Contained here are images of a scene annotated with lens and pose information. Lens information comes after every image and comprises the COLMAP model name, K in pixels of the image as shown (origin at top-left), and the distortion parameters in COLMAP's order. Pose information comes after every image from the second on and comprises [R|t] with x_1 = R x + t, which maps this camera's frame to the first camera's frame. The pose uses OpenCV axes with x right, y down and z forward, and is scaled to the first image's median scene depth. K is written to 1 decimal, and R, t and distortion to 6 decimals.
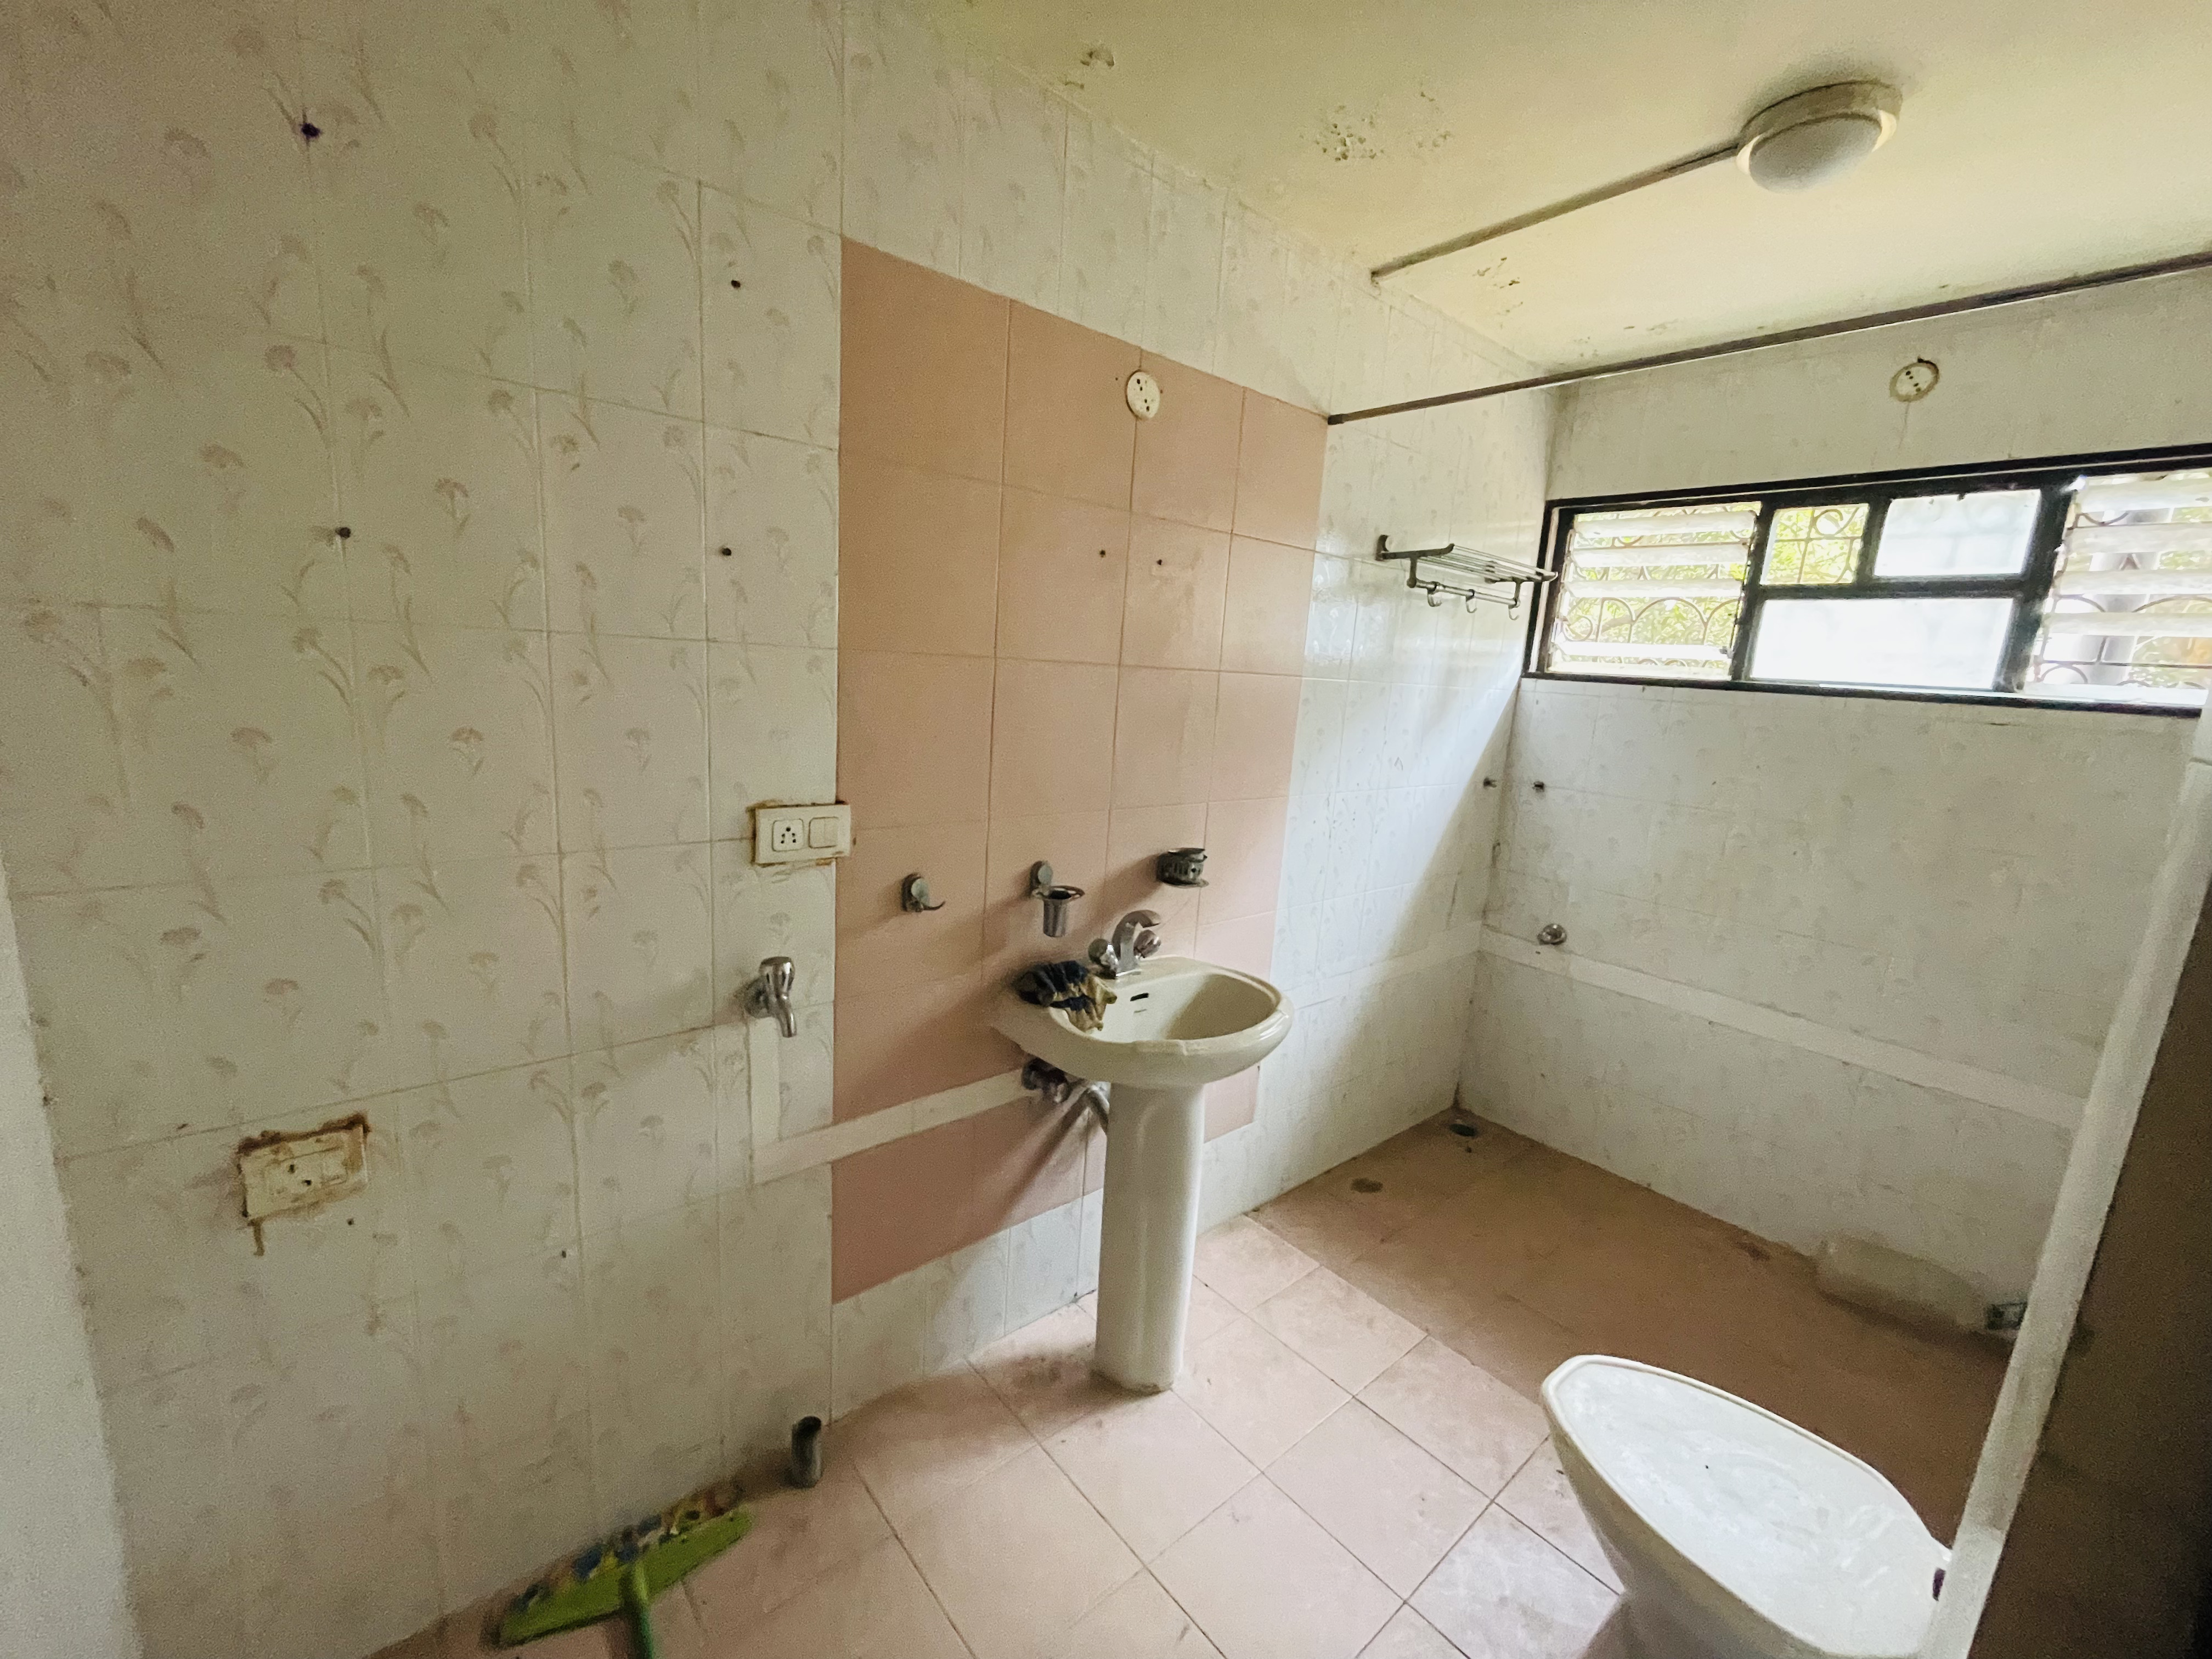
lens RADIAL K [[893.9, 0, 1107.1], [0, 893.9, 831.1], [0, 0, 1]] dist [-0.003777, 0.000843]
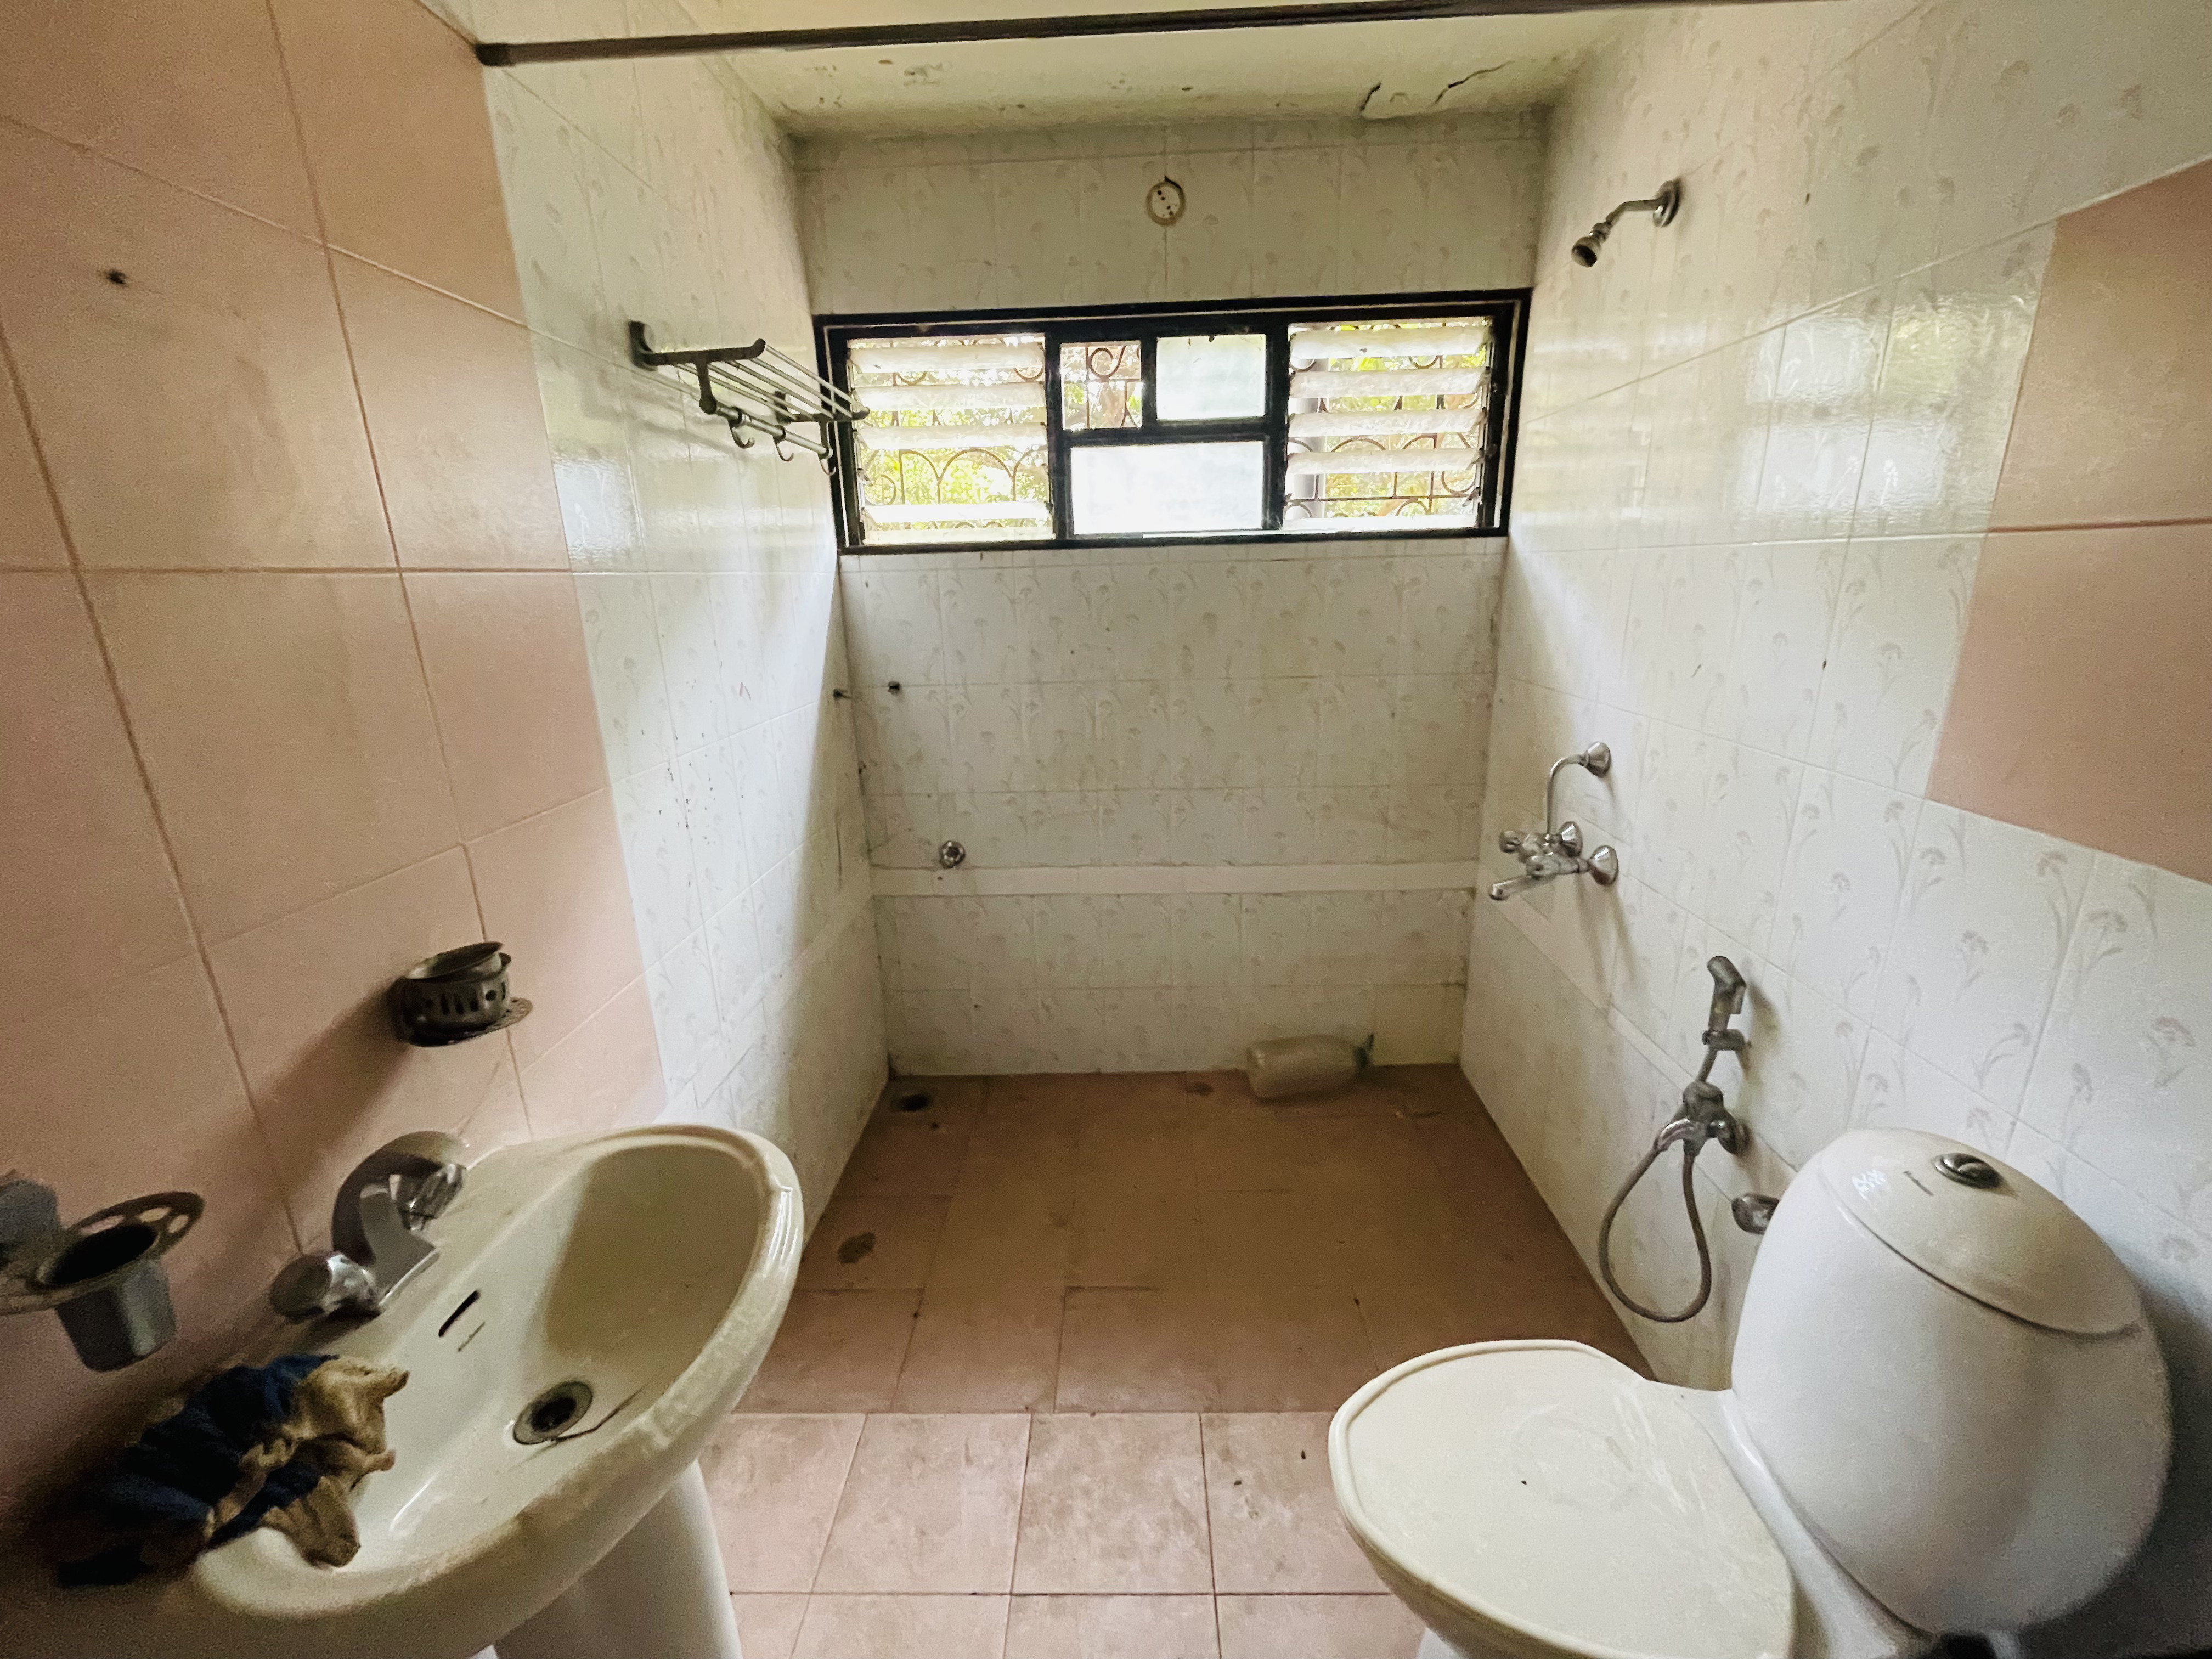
lens RADIAL K [[893.9, 0, 1108.9], [0, 893.9, 826.7], [0, 0, 1]] dist [-0.003777, 0.000843]
pose [[0.662406, -0.283595, 0.693392, 0.008904], [0.209767, 0.958767, 0.191740, -0.054701], [-0.719177, 0.018441, 0.694582, 0.361701]]
